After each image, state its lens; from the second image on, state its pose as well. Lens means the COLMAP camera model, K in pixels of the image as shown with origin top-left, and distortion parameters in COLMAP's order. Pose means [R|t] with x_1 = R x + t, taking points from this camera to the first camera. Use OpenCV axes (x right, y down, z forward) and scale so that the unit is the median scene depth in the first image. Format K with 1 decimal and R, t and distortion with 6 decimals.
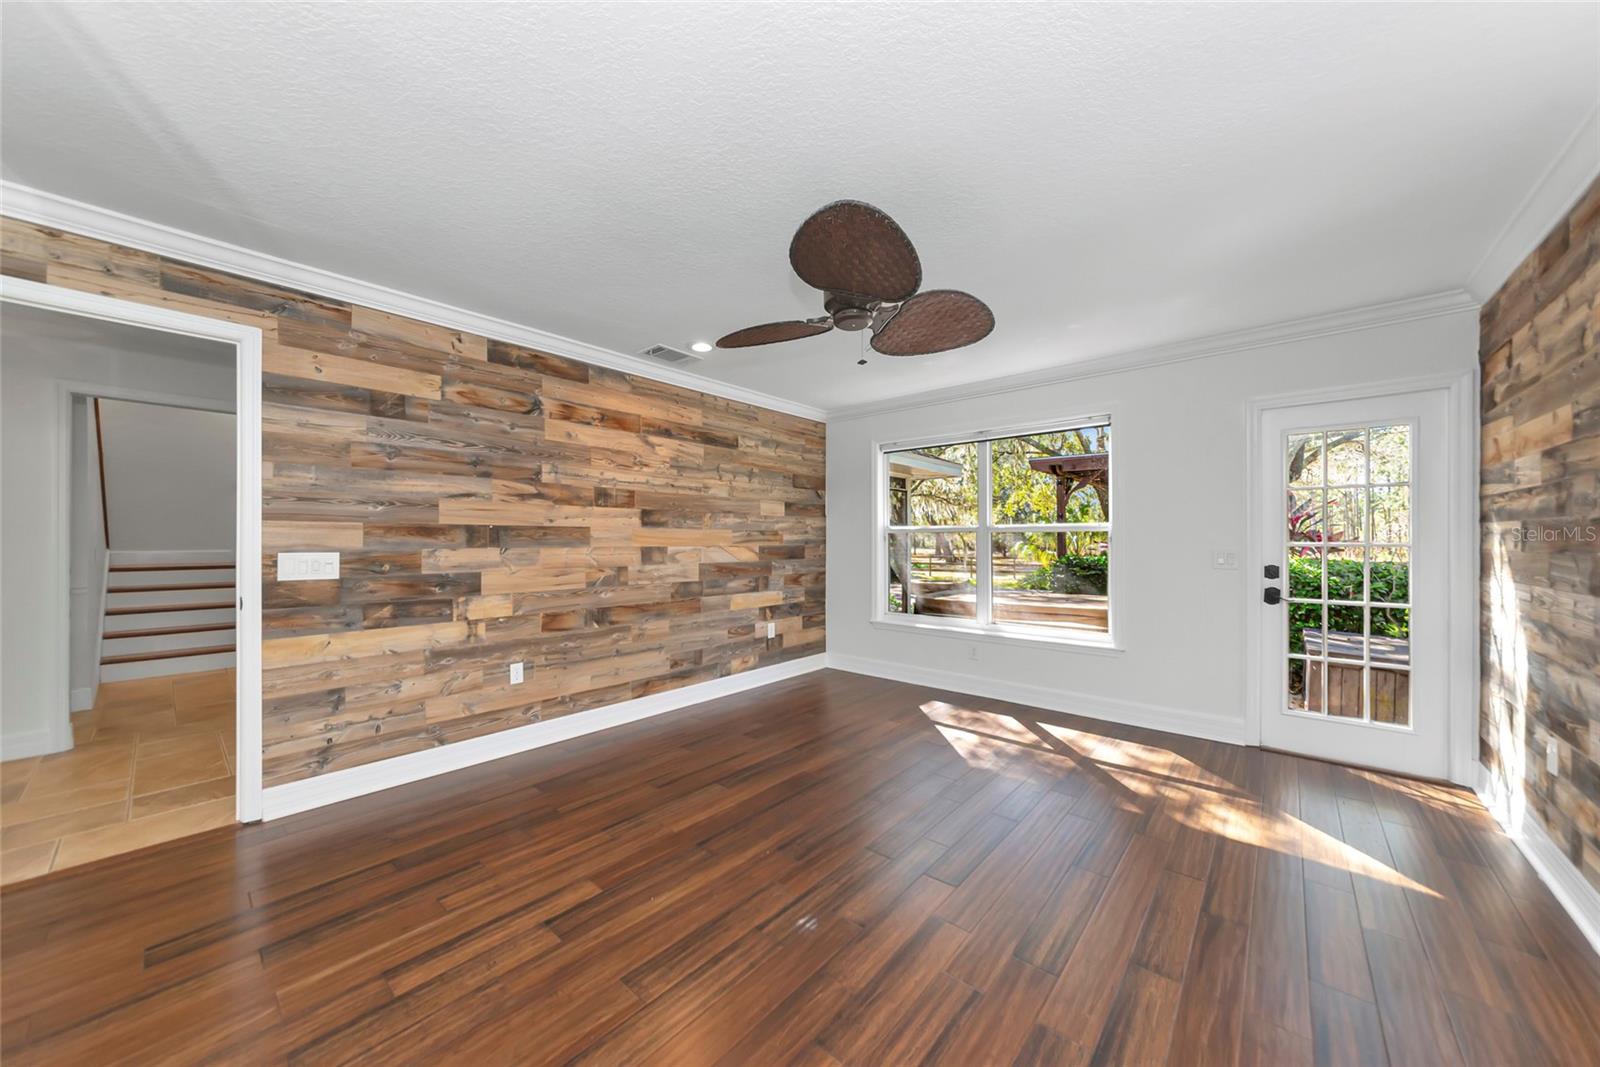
lens RADIAL K [[567.1, 0, 785.3], [0, 567.1, 532.9], [0, 0, 1]] dist [0.000795, -0.000005]
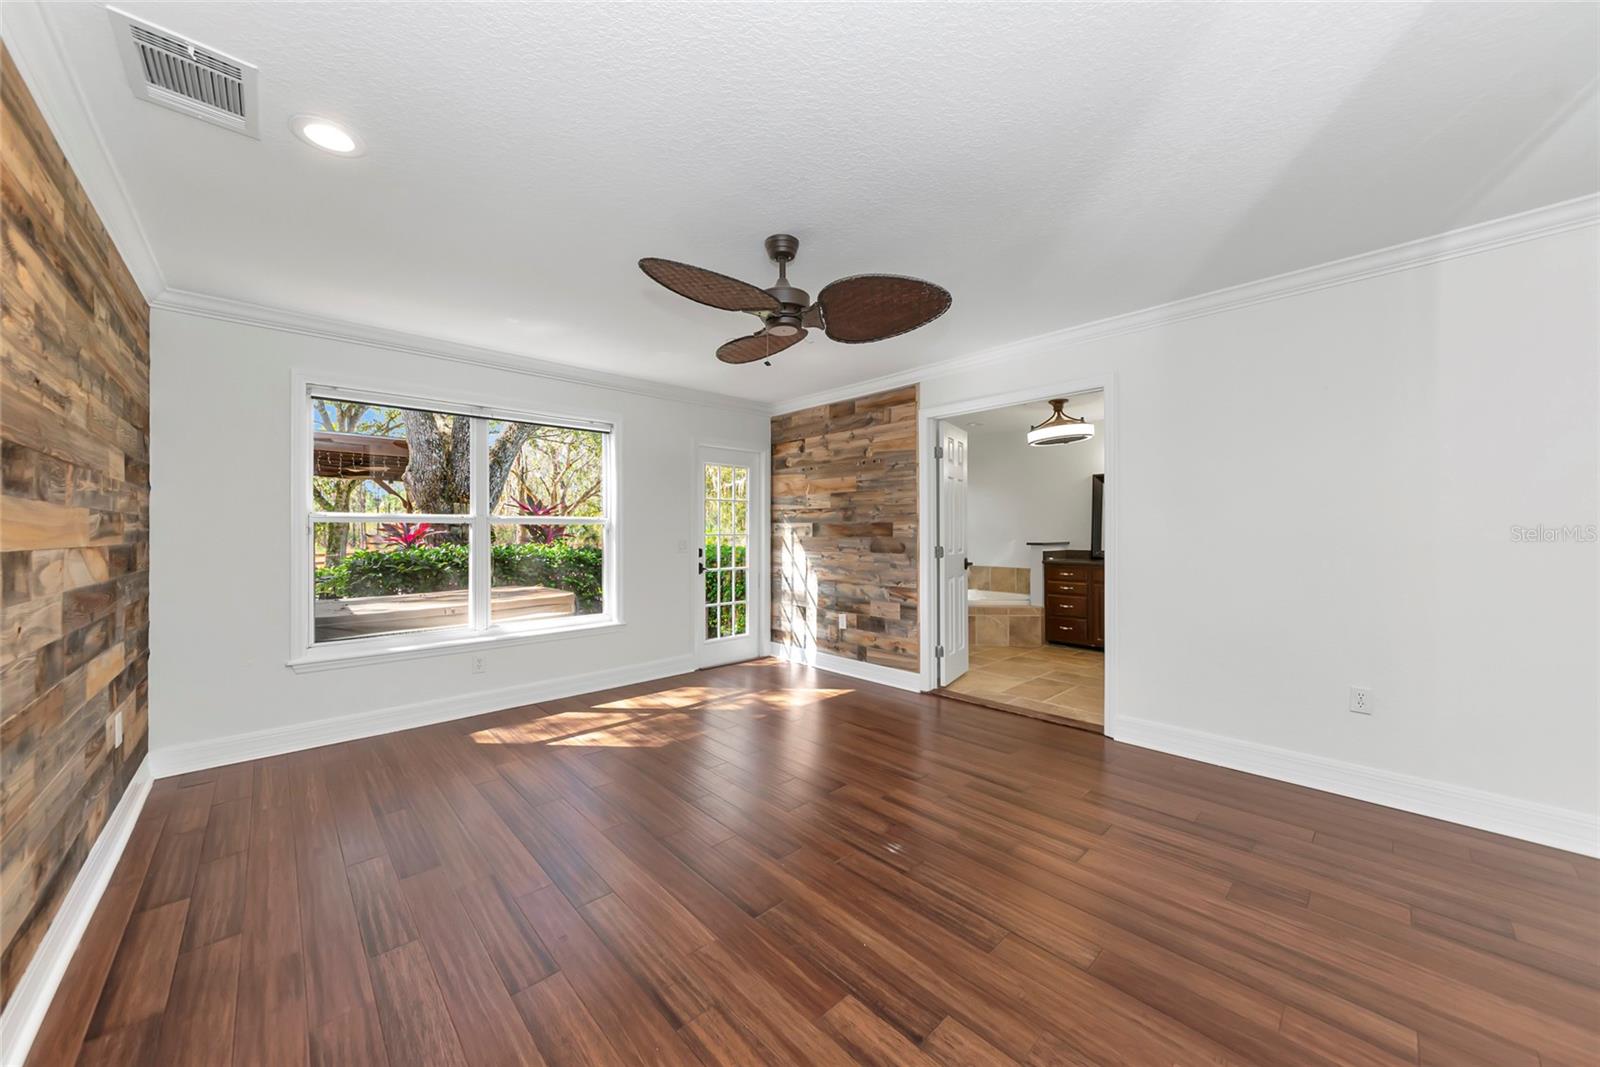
lens RADIAL K [[567.1, 0, 801.0], [0, 567.1, 529.8], [0, 0, 1]] dist [0.000795, -0.000005]
pose [[0.089784, 0.001384, 0.995960, -0.687044], [-0.008916, 0.999960, -0.000585, 0.004857], [-0.995921, -0.008828, 0.089793, 0.632876]]
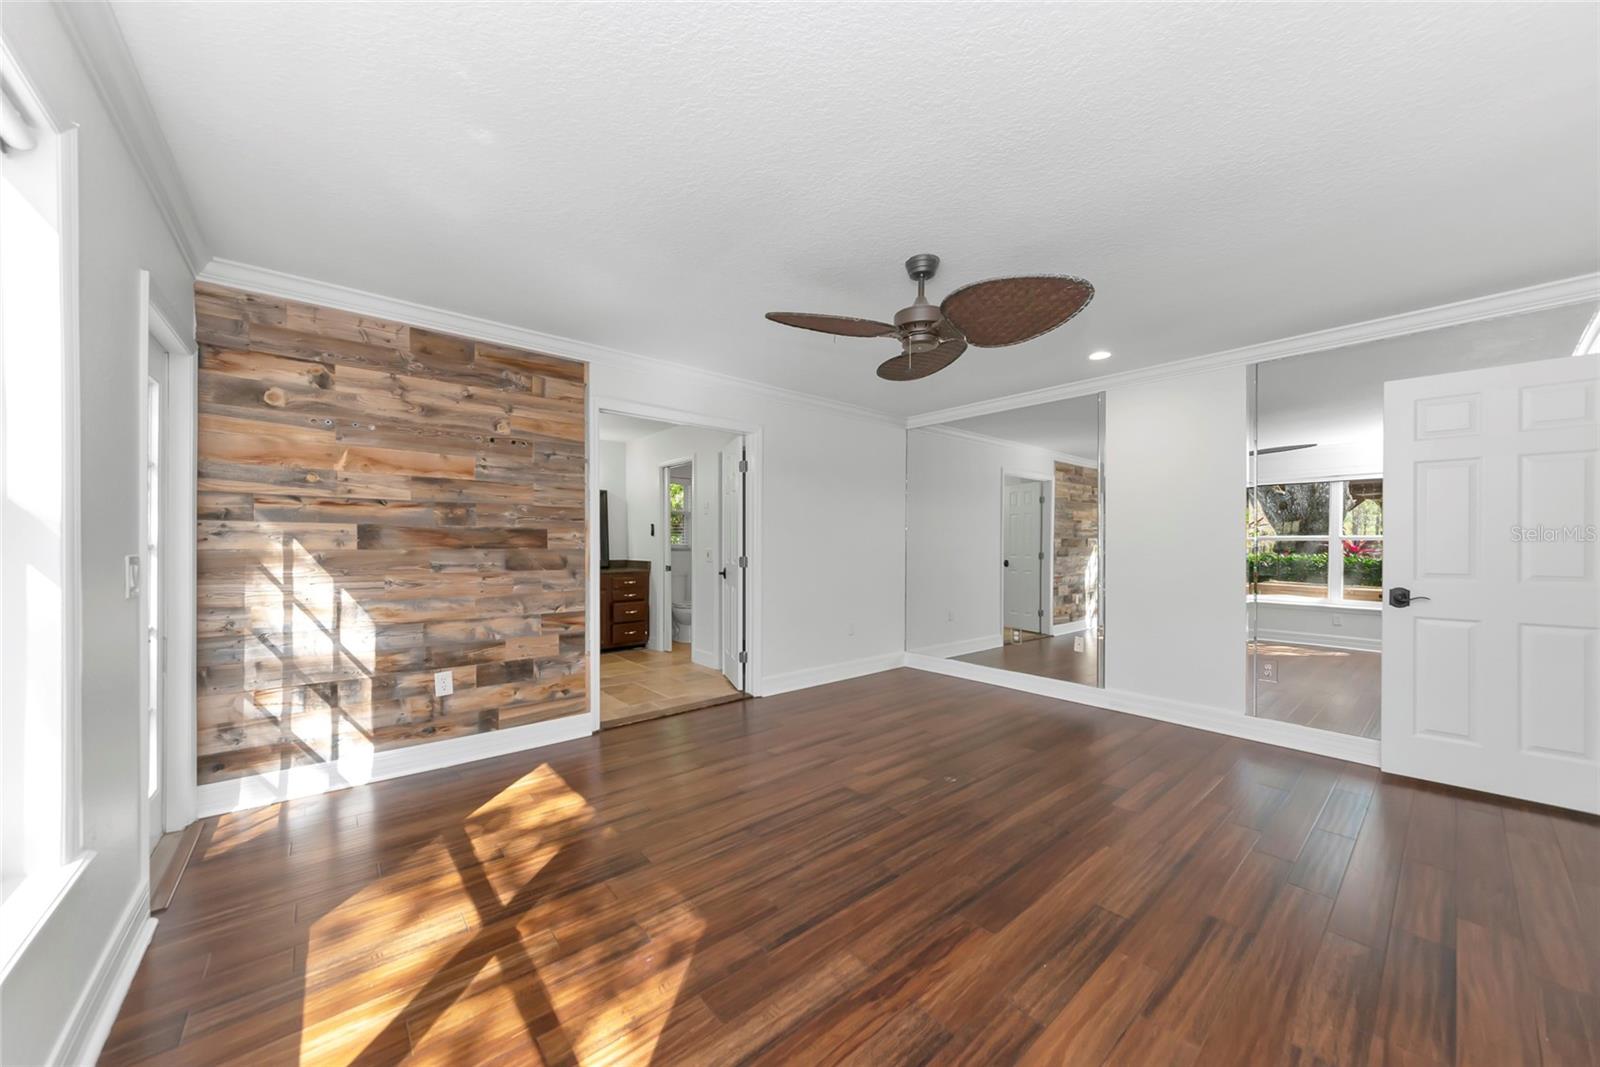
lens RADIAL K [[567.1, 0, 787.3], [0, 567.1, 543.1], [0, 0, 1]] dist [0.000795, -0.000005]
pose [[-0.989707, -0.007071, 0.142934, 0.157545], [-0.008673, 0.999906, -0.010585, 0.017340], [-0.142846, -0.011715, -0.989676, 1.552191]]
